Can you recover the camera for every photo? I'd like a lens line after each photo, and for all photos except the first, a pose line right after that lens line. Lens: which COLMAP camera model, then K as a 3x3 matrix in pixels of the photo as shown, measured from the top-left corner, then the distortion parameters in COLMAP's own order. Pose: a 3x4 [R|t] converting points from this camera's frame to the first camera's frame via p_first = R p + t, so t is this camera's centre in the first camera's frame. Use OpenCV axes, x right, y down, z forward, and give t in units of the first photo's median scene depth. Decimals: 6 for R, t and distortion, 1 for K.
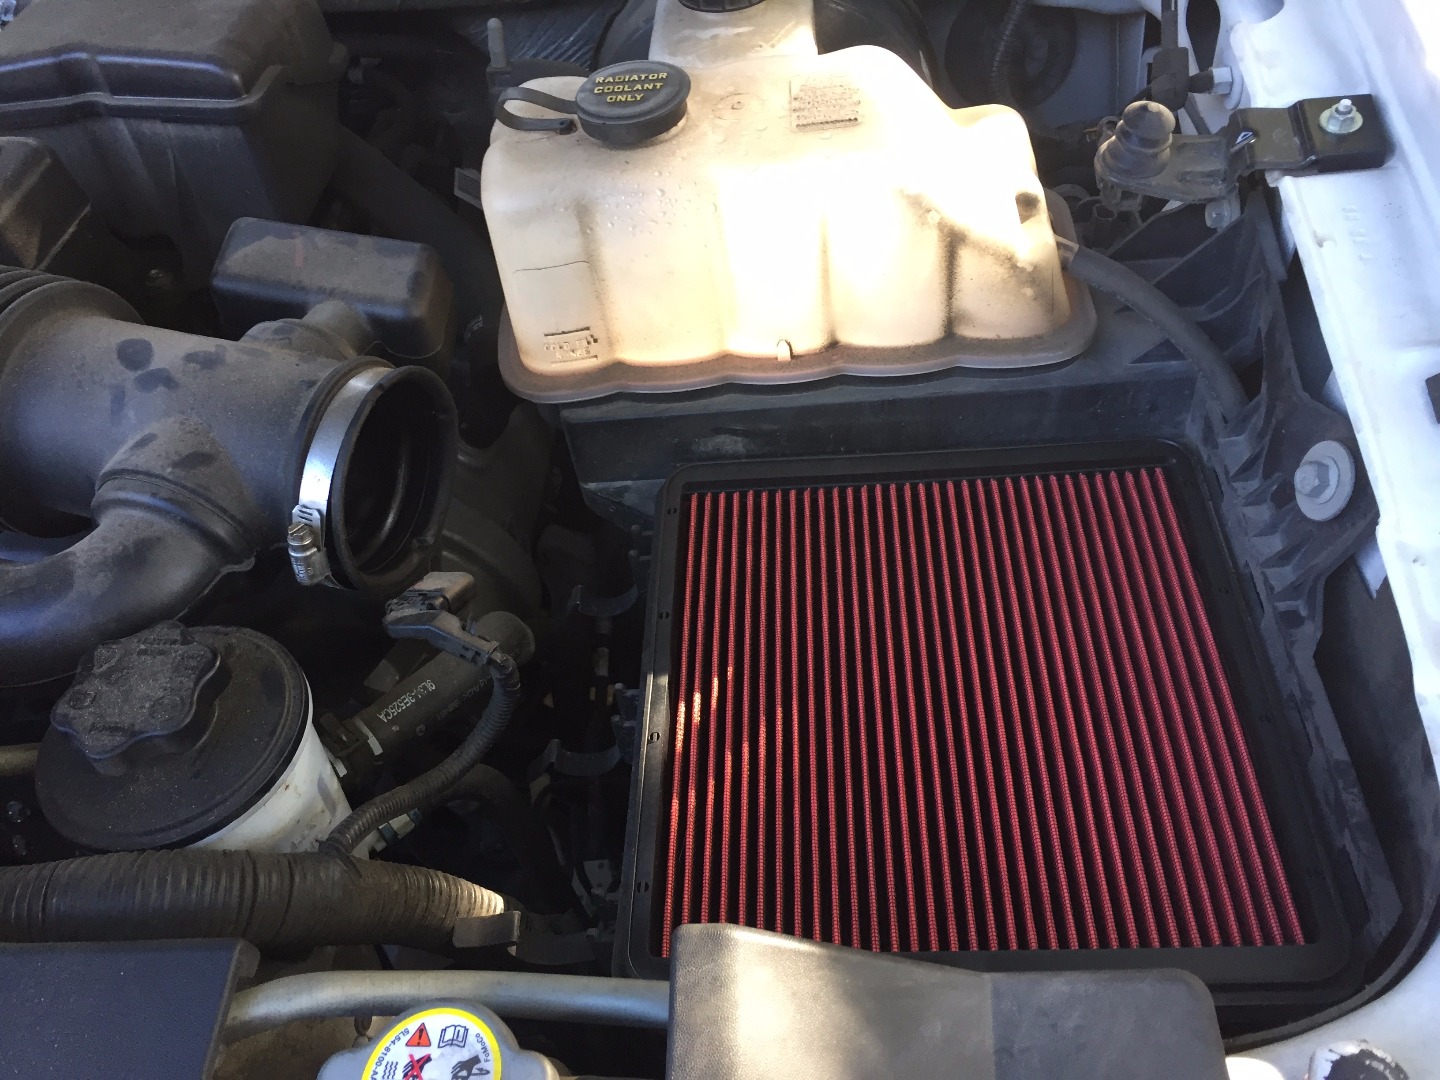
lens RADIAL K [[1226.7, 0, 720.0], [0, 1226.7, 540.0], [0, 0, 1]] dist [0.072494, -0.125107]
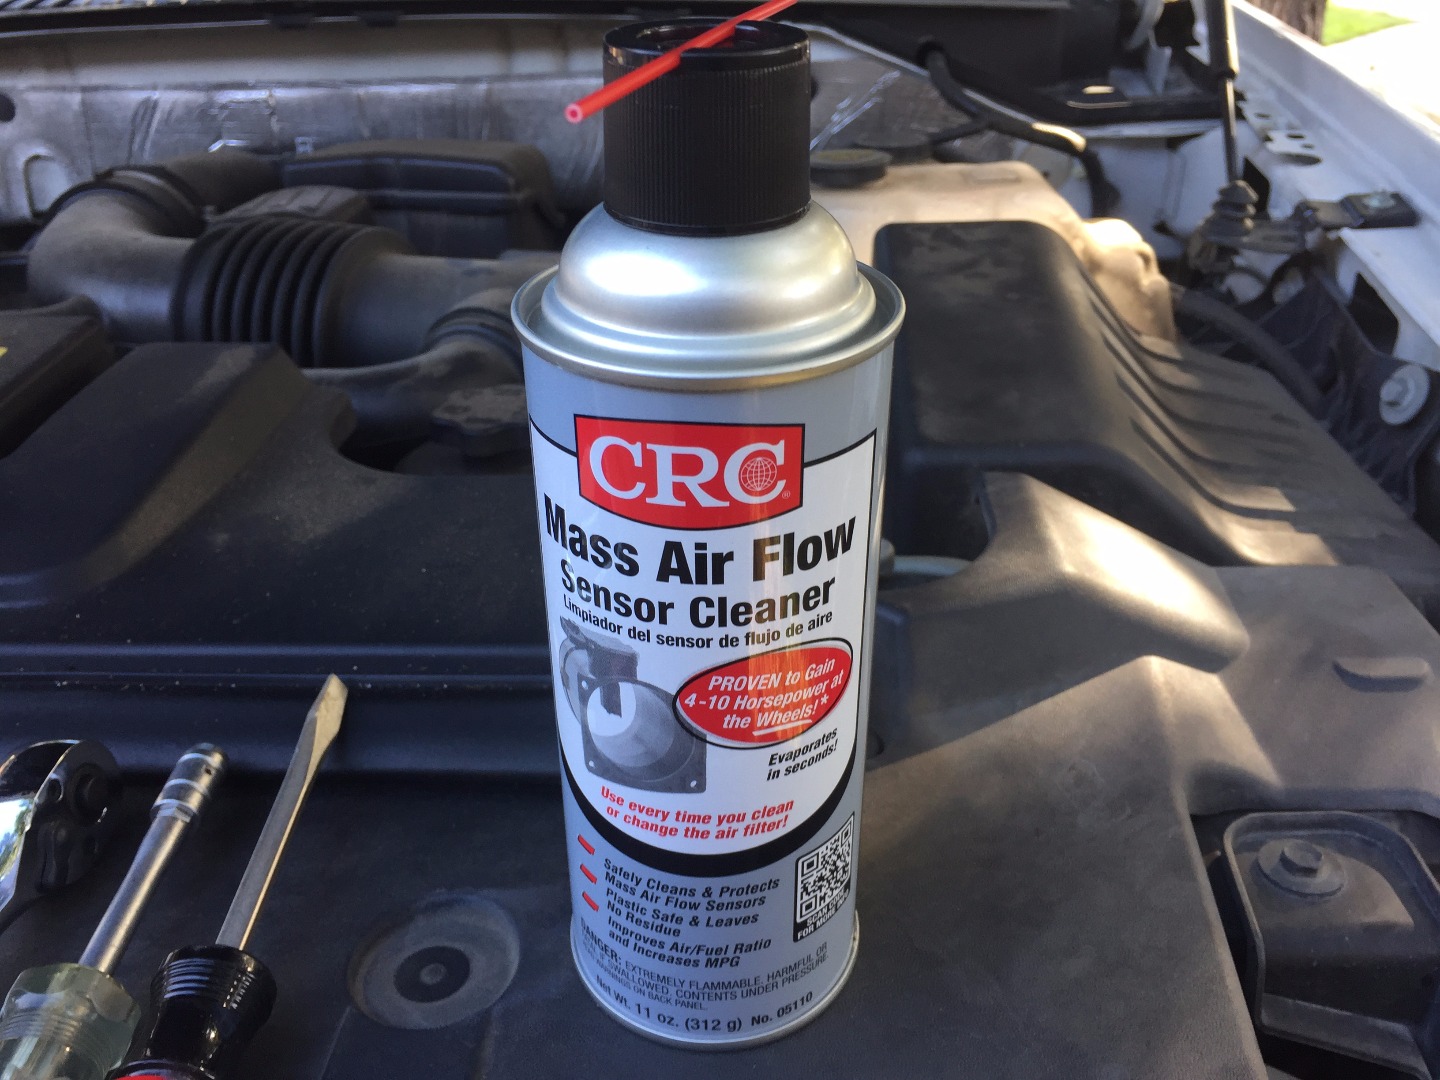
lens RADIAL K [[1242.4, 0, 720.0], [0, 1242.4, 540.0], [0, 0, 1]] dist [0.065978, -0.137540]
pose [[0.995901, 0.089665, 0.011879, -0.180219], [-0.079428, 0.929809, -0.359369, 0.501280], [-0.043268, 0.356952, 0.933120, -0.101465]]
